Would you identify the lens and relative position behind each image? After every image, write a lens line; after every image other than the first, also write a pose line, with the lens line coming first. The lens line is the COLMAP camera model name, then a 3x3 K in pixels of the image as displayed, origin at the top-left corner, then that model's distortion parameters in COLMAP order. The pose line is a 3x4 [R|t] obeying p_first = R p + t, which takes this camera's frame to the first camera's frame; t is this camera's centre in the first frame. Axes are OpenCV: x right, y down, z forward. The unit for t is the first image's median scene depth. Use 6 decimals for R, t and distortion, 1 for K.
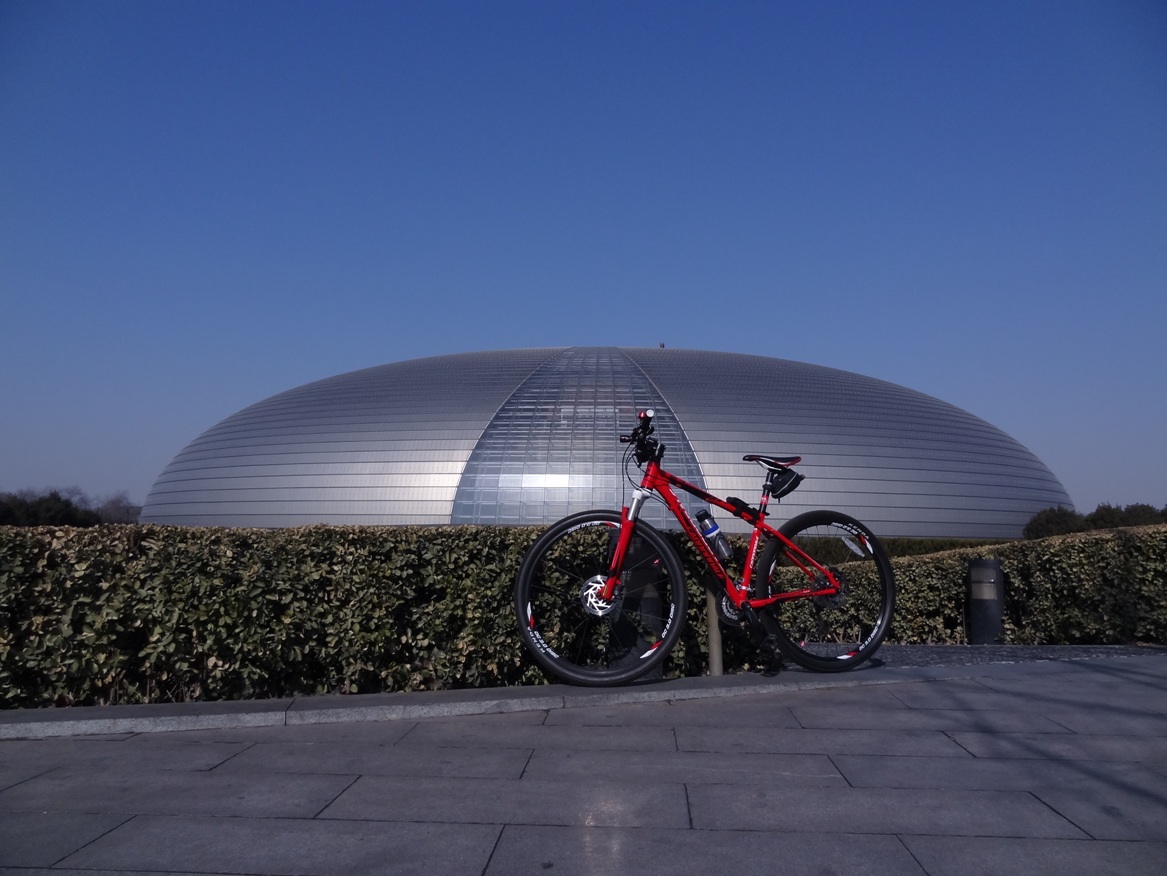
lens RADIAL K [[869.7, 0, 580.2], [0, 869.7, 439.0], [0, 0, 1]] dist [-0.031931, 0.007991]
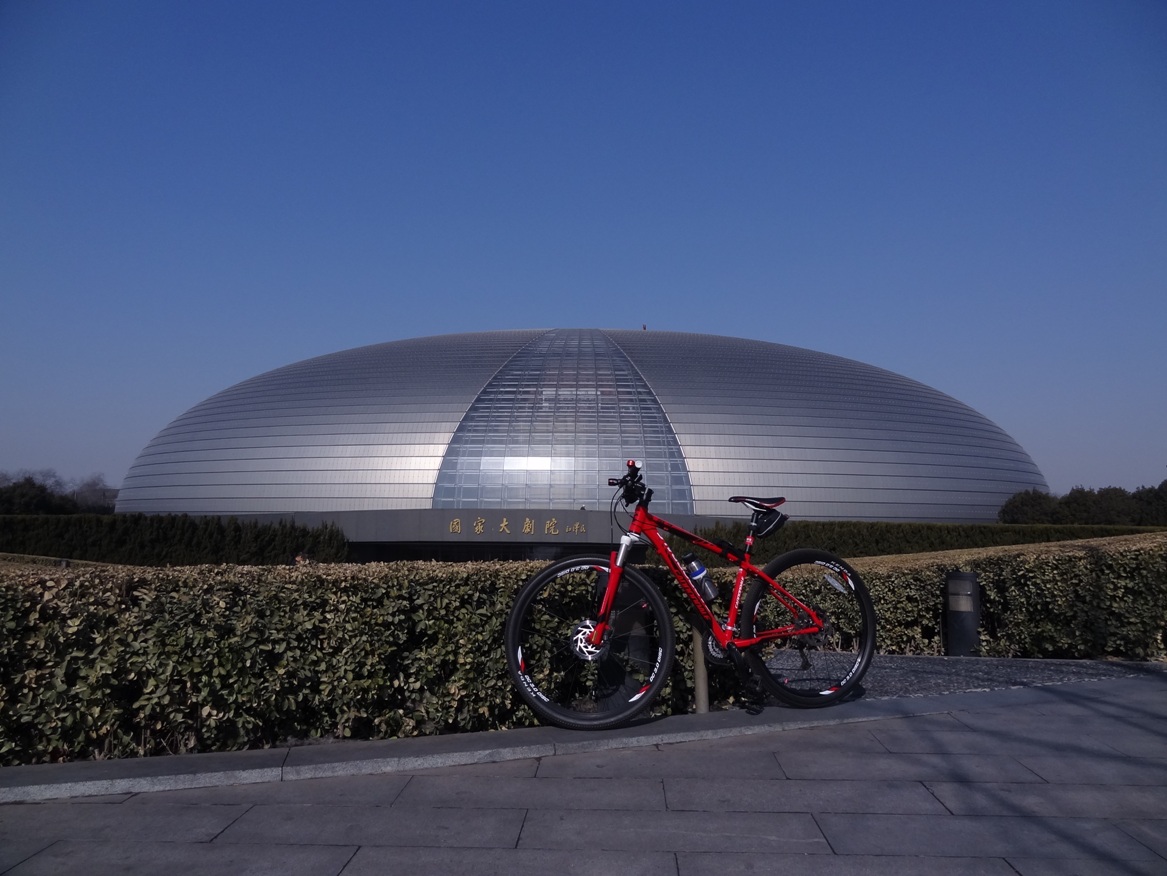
lens RADIAL K [[869.7, 0, 586.3], [0, 869.7, 440.7], [0, 0, 1]] dist [-0.031931, 0.007991]
pose [[0.999605, -0.001136, 0.028067, -0.008960], [0.000481, 0.999728, 0.023330, -0.076863], [-0.028086, -0.023307, 0.999334, -0.013273]]
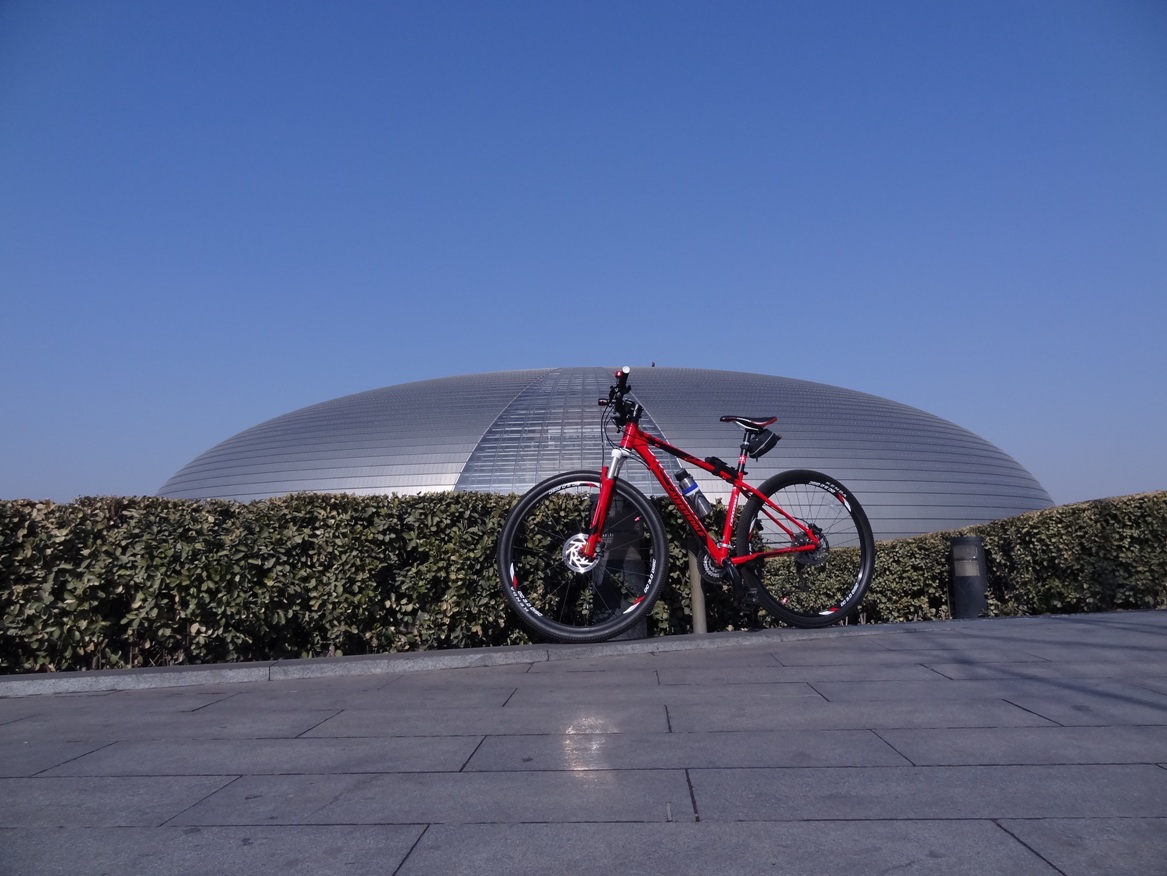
lens RADIAL K [[869.7, 0, 585.5], [0, 869.7, 436.3], [0, 0, 1]] dist [-0.031931, 0.007991]
pose [[0.999441, -0.026322, 0.020590, 0.009637], [0.026875, 0.999274, -0.027018, 0.070812], [-0.019864, 0.027556, 0.999423, -0.012386]]
